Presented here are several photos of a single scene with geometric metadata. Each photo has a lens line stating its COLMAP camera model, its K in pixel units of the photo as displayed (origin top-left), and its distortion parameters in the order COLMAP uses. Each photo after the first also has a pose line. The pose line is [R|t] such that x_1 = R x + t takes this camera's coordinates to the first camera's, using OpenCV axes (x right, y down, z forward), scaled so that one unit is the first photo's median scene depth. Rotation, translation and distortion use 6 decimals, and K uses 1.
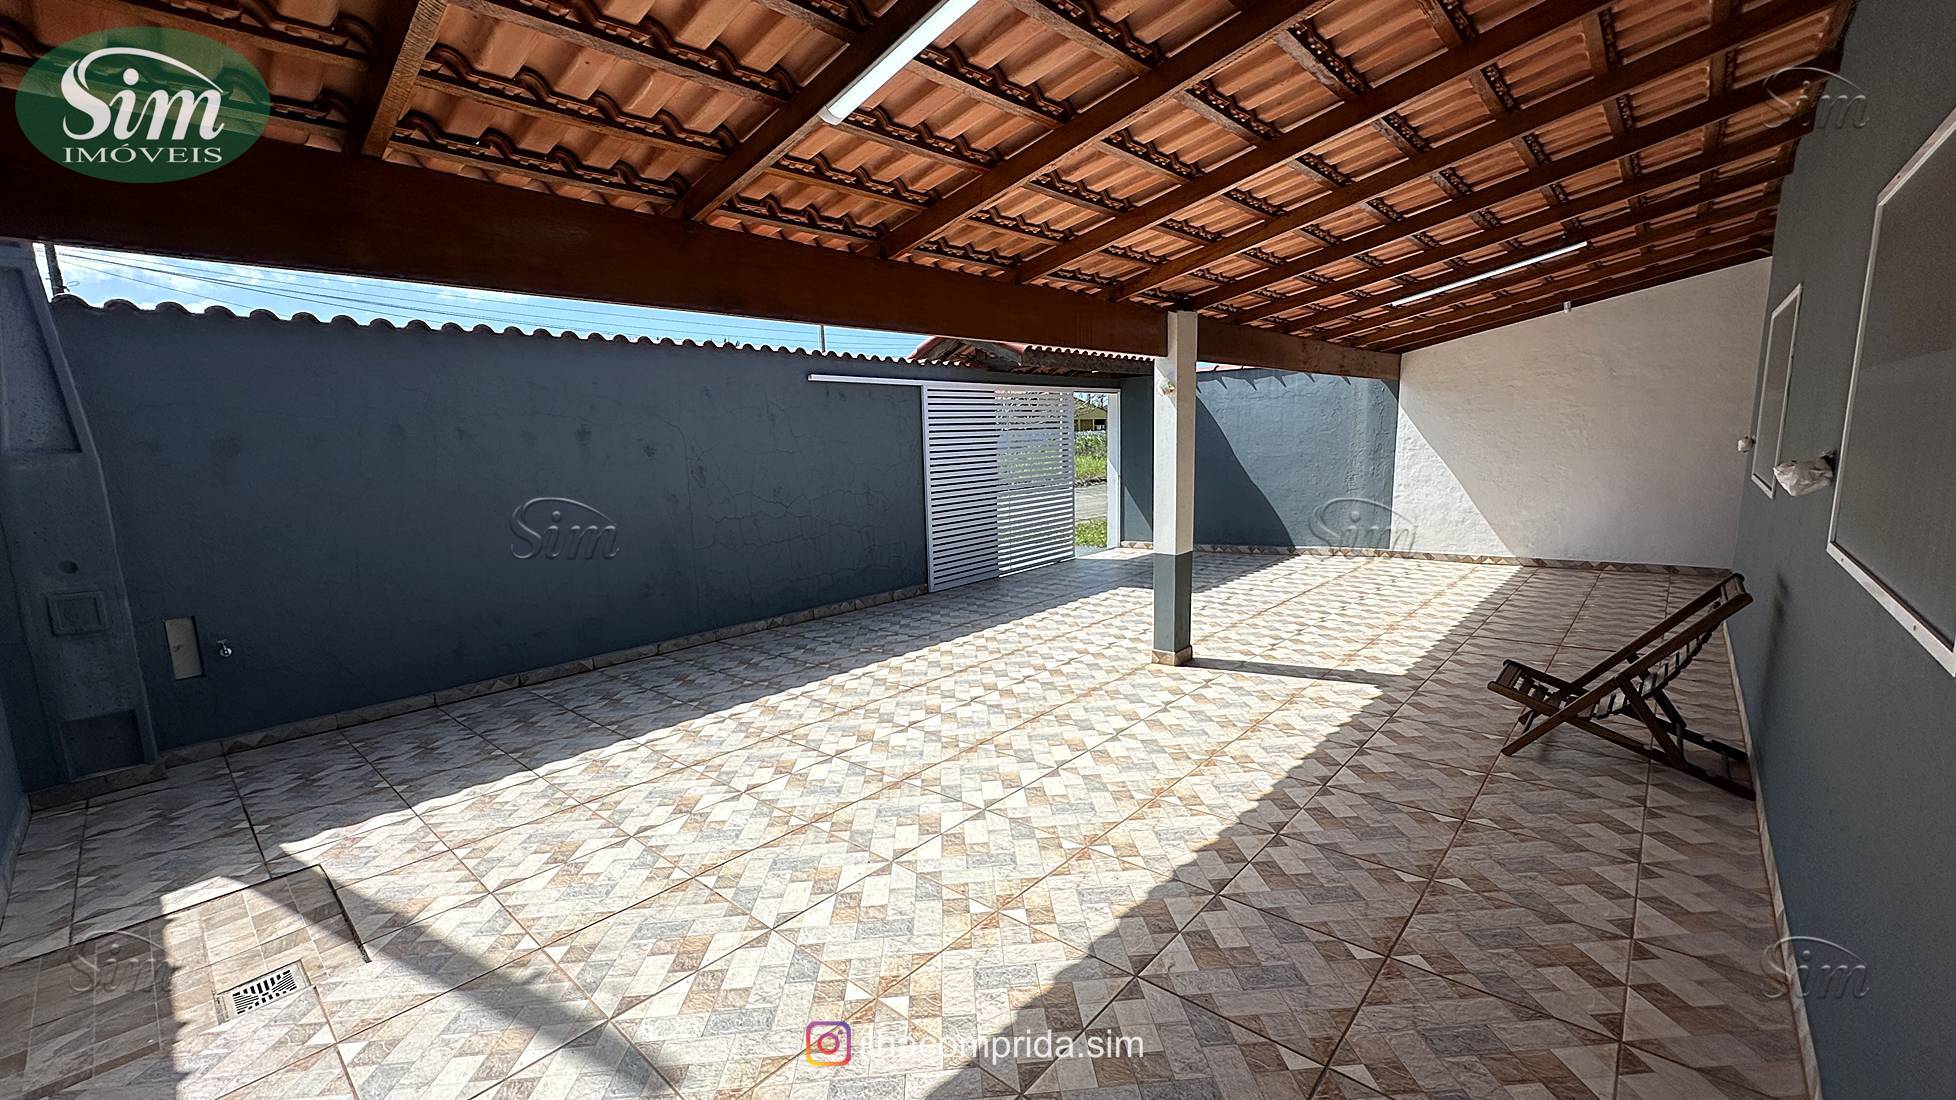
lens RADIAL K [[778.4, 0, 982.2], [0, 778.4, 550.8], [0, 0, 1]] dist [-0.005075, 0.000811]
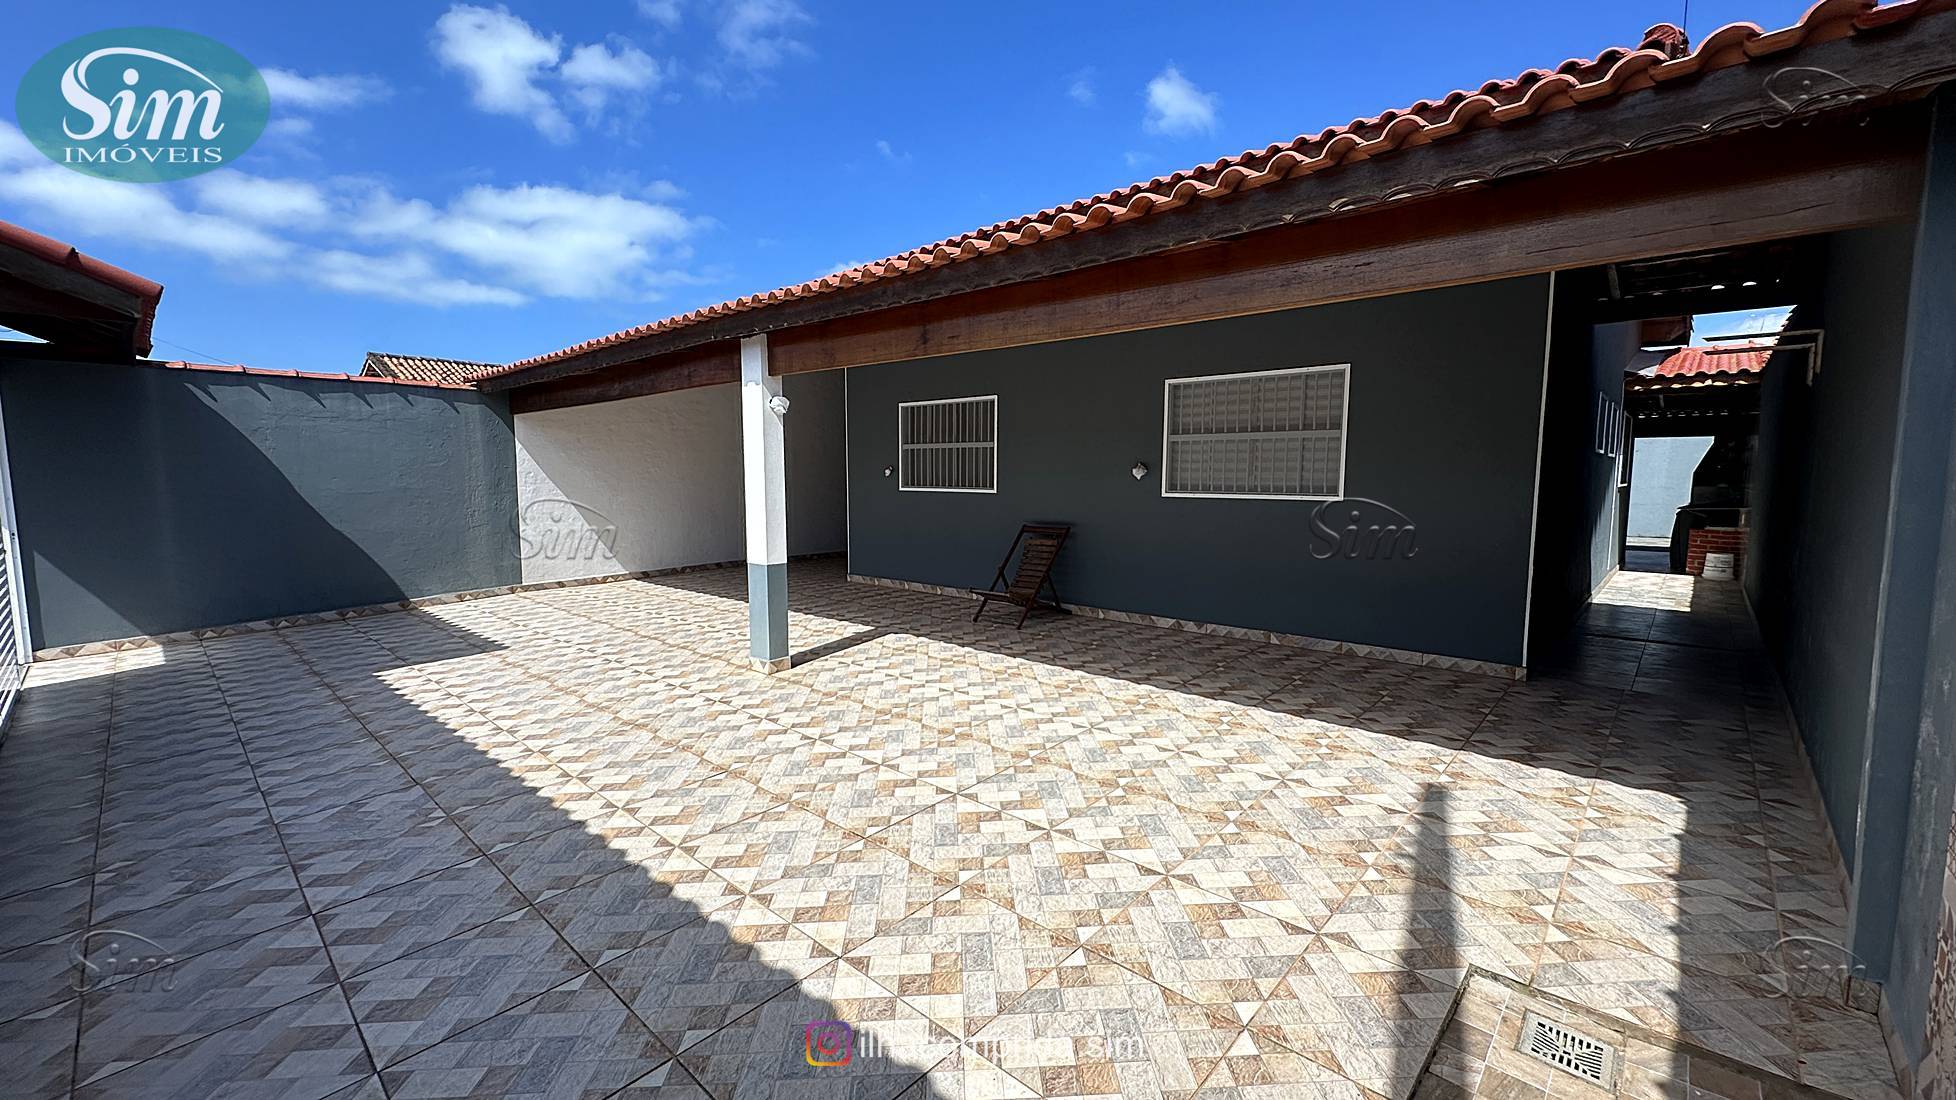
lens RADIAL K [[778.4, 0, 975.6], [0, 778.4, 546.2], [0, 0, 1]] dist [-0.005075, 0.000811]
pose [[0.016224, -0.067114, 0.997613, -1.685975], [0.150069, 0.986606, 0.063933, -0.097790], [-0.988542, 0.148674, 0.026079, 1.490519]]
